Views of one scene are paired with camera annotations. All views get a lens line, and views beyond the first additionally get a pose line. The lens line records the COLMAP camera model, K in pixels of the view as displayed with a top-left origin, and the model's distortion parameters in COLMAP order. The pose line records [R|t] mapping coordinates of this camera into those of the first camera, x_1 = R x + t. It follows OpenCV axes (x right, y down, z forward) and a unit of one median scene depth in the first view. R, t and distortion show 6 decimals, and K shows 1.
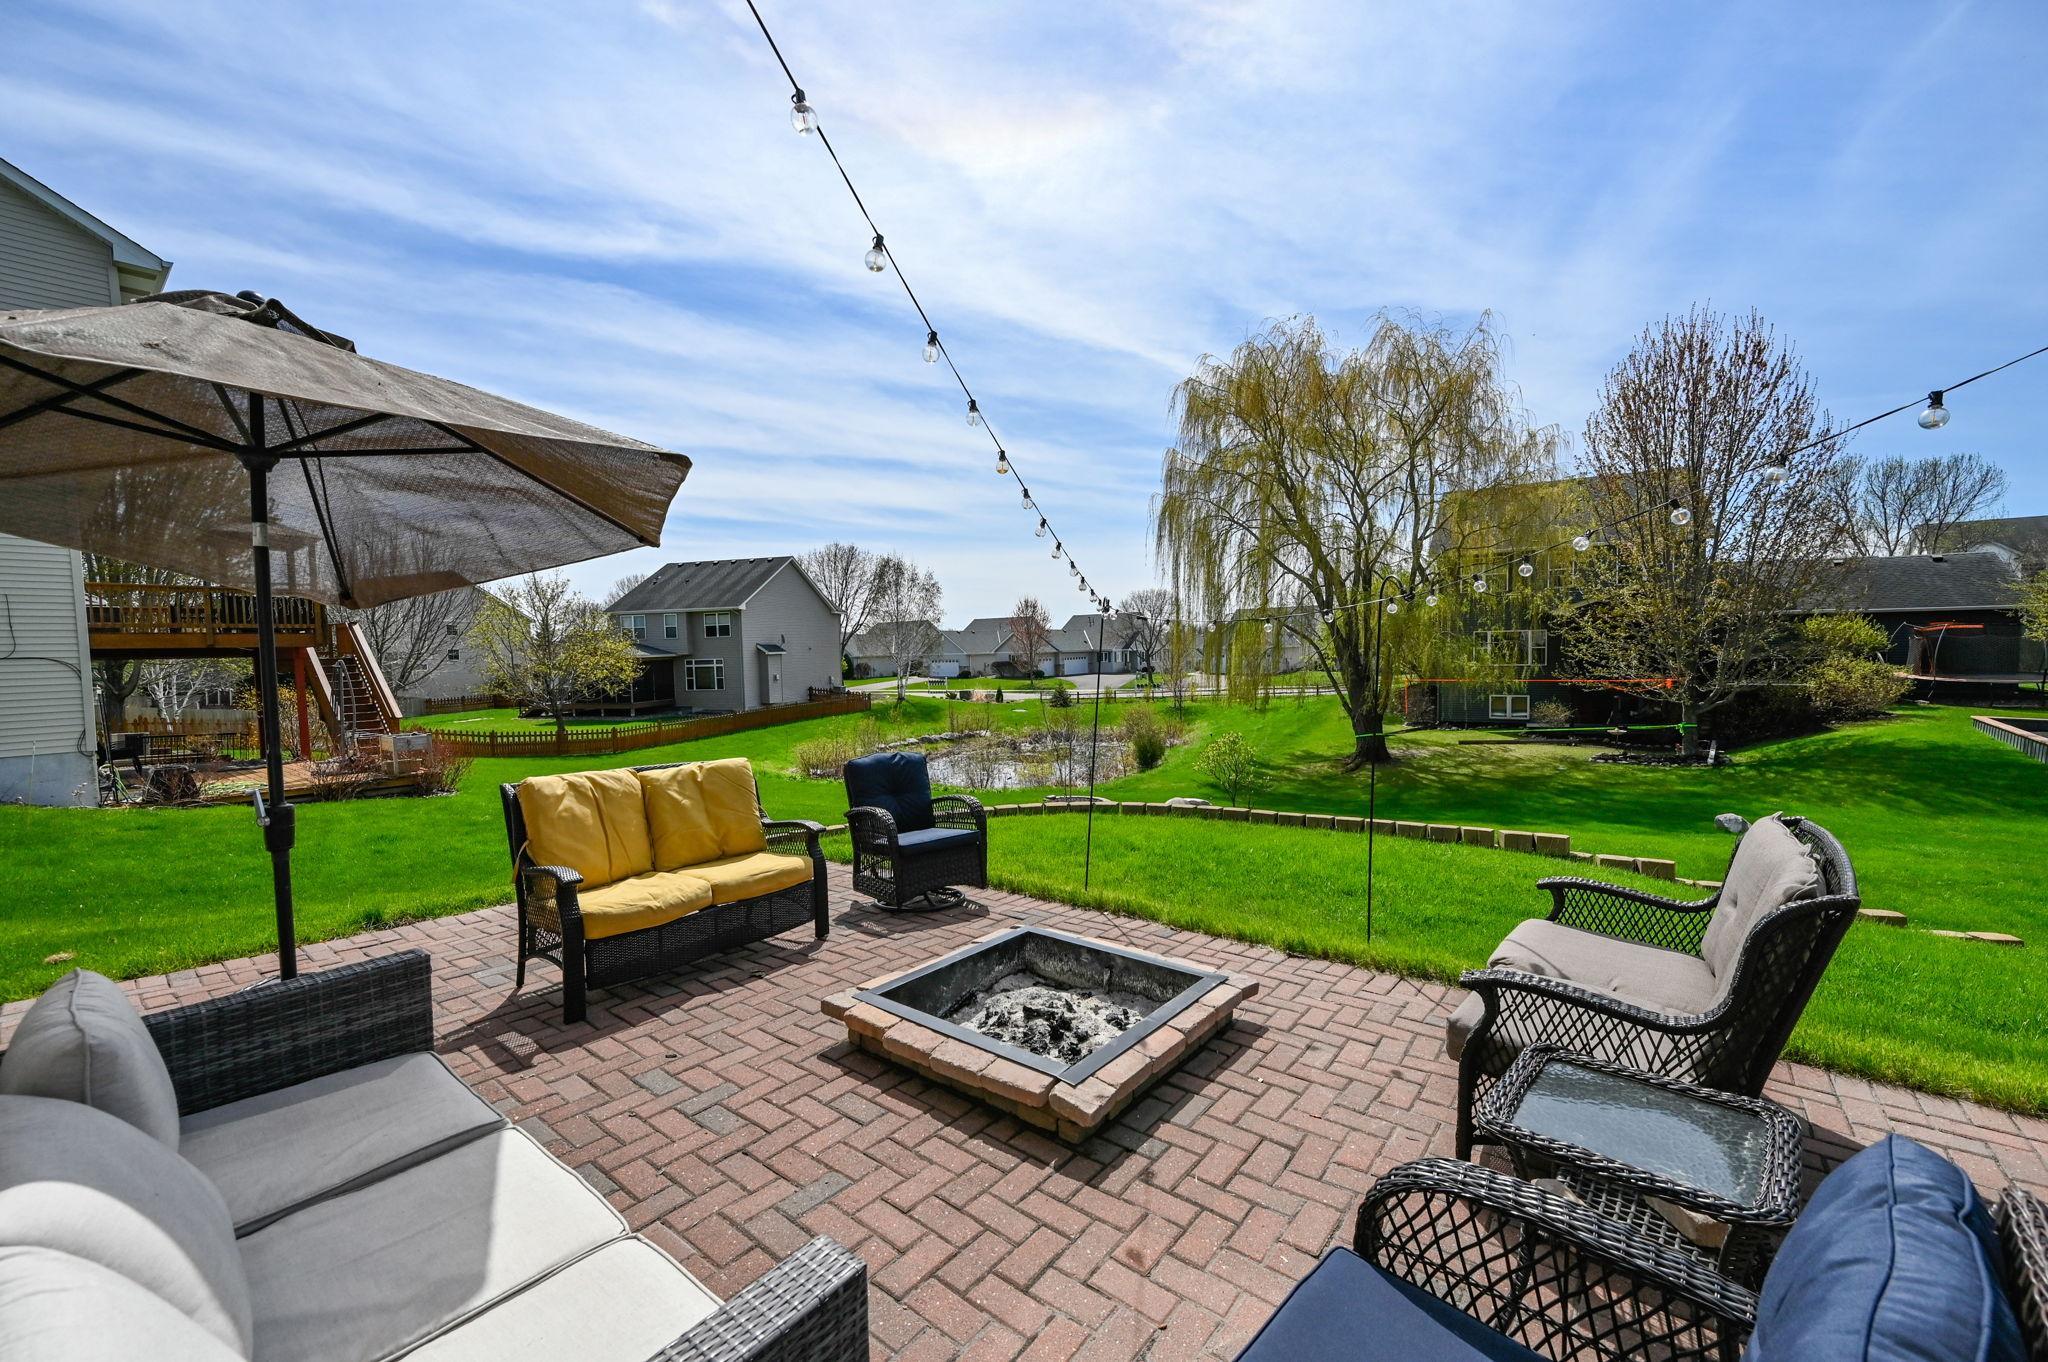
lens RADIAL K [[845.6, 0, 1029.9], [0, 845.6, 690.4], [0, 0, 1]] dist [0.002888, -0.000038]
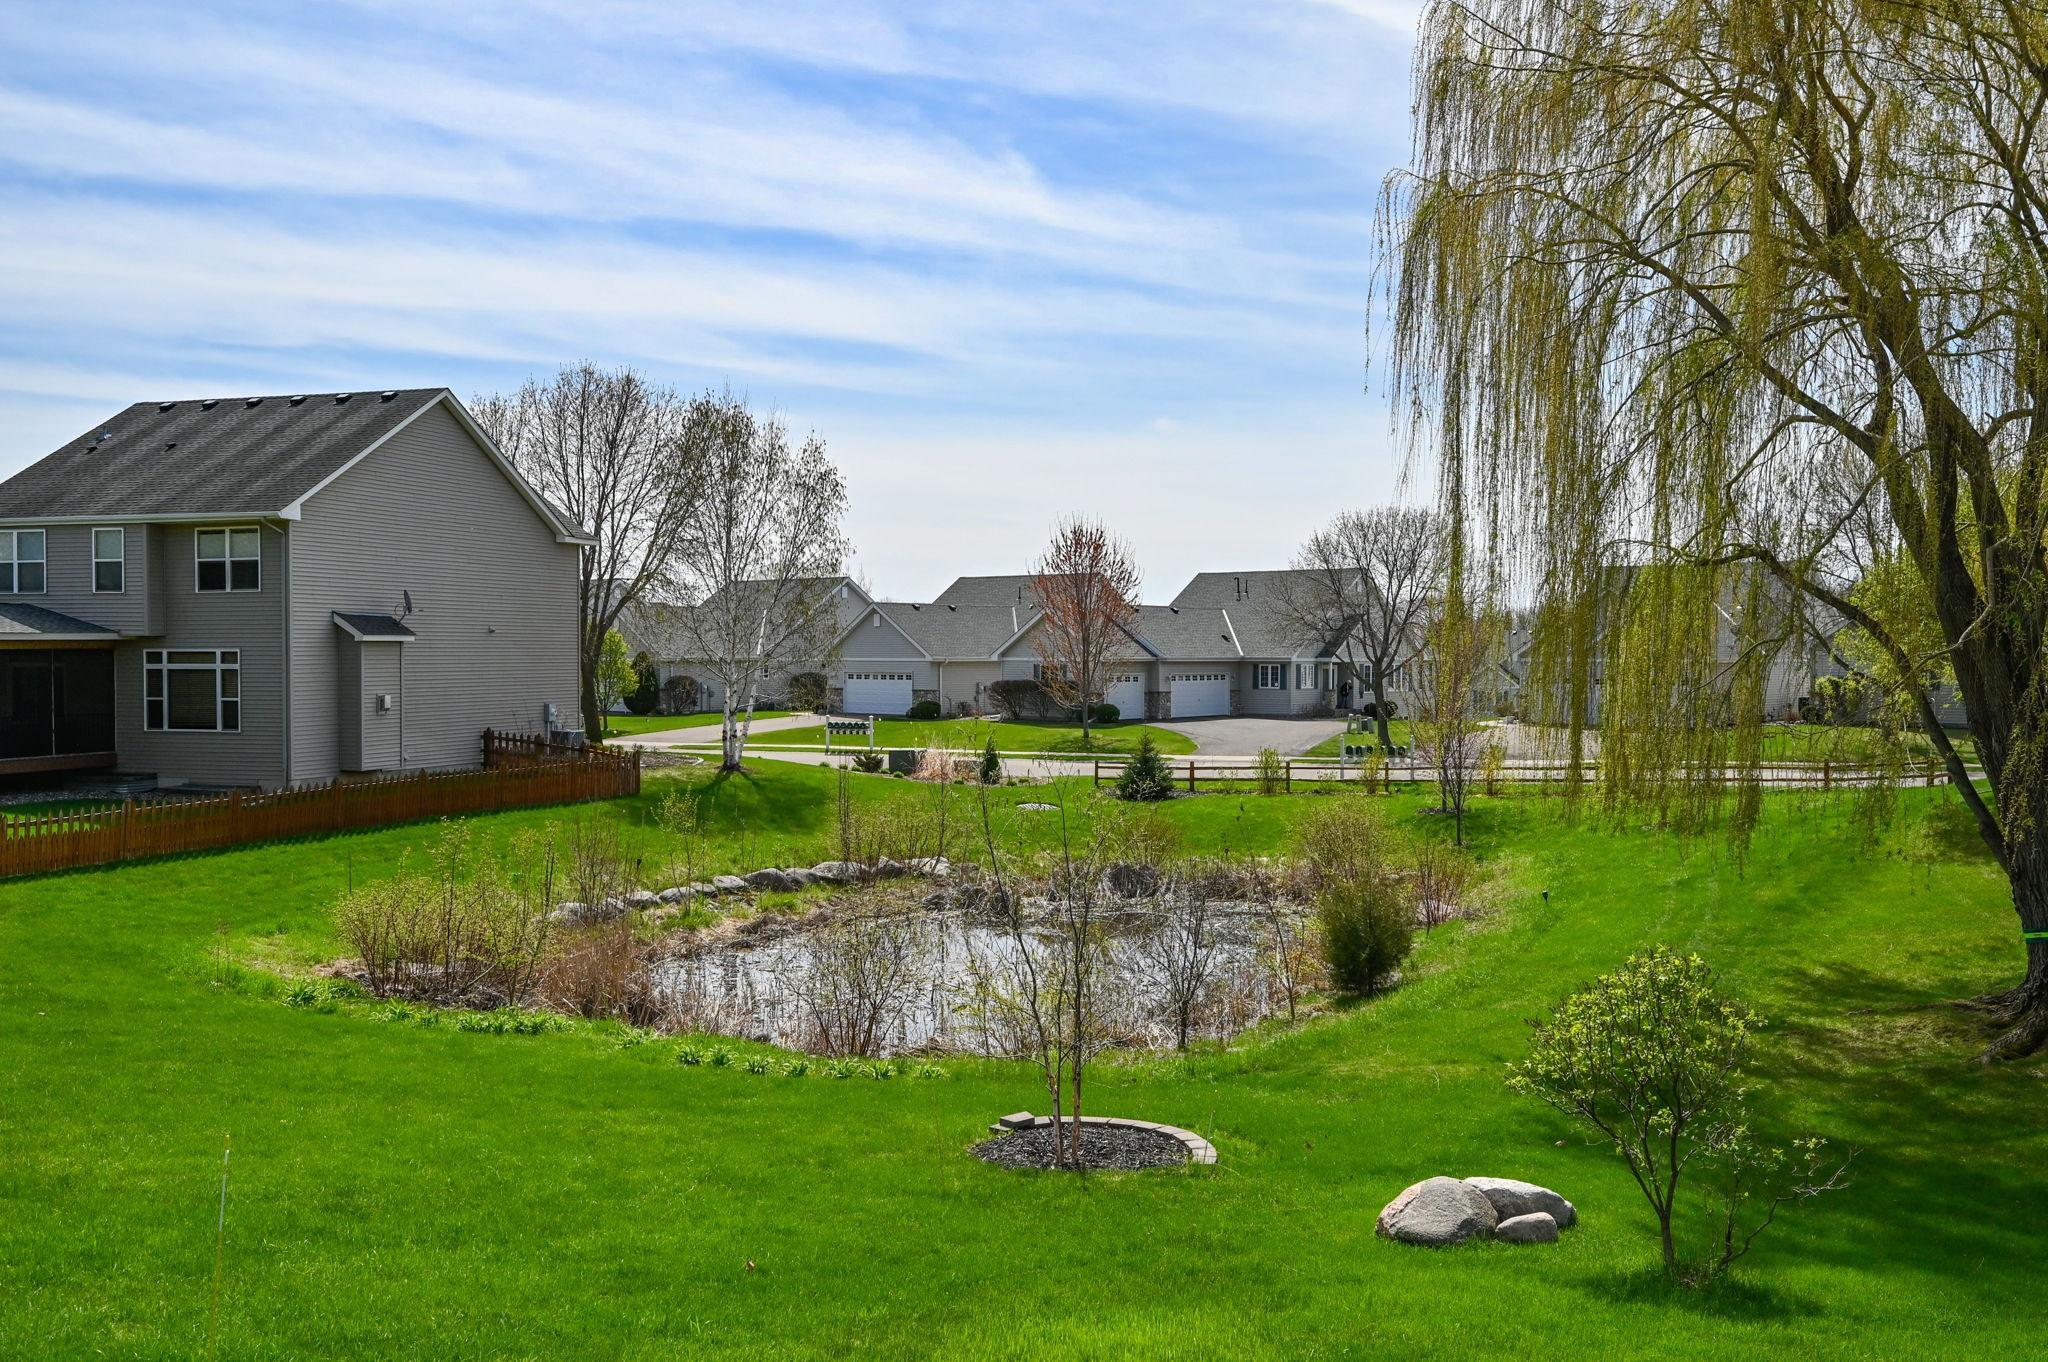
lens RADIAL K [[1917.1, 0, 1044.7], [0, 1917.1, 676.4], [0, 0, 1]] dist [-0.008830, 0.000000]
pose [[0.998985, 0.025889, -0.036851, 0.027987], [-0.027306, 0.998886, -0.038482, -0.002342], [0.035814, 0.039449, 0.998580, 0.163715]]
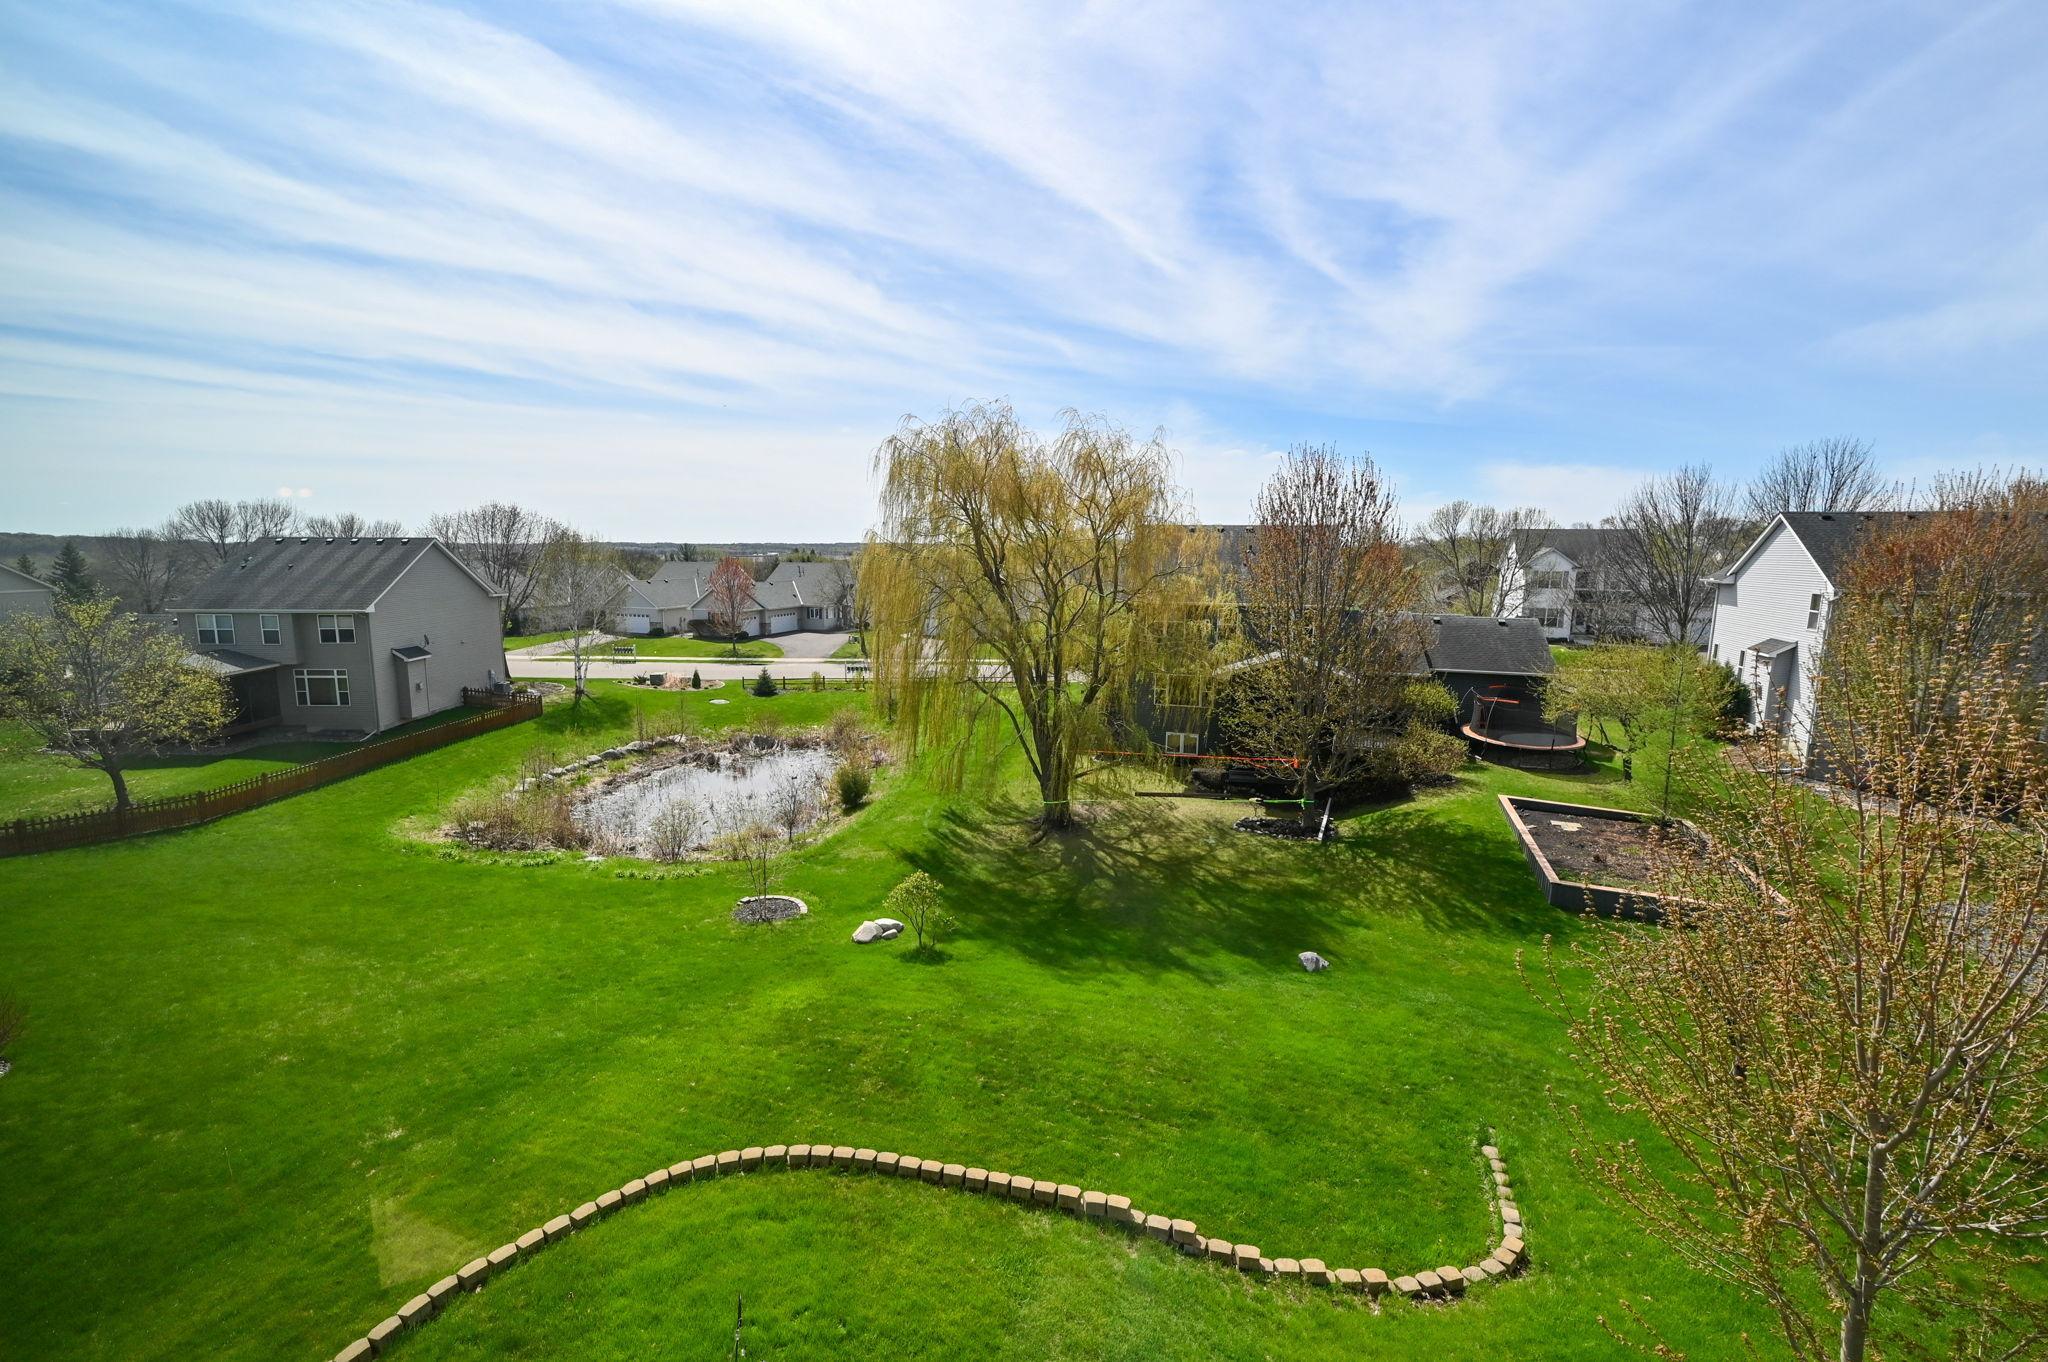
lens RADIAL K [[904.7, 0, 993.1], [0, 904.7, 674.3], [0, 0, 1]] dist [0.001984, -0.000439]
pose [[0.962189, -0.009619, 0.272213, 0.009000], [-0.013159, 0.996568, 0.081726, -0.115625], [-0.272065, -0.082218, 0.958760, -0.033669]]
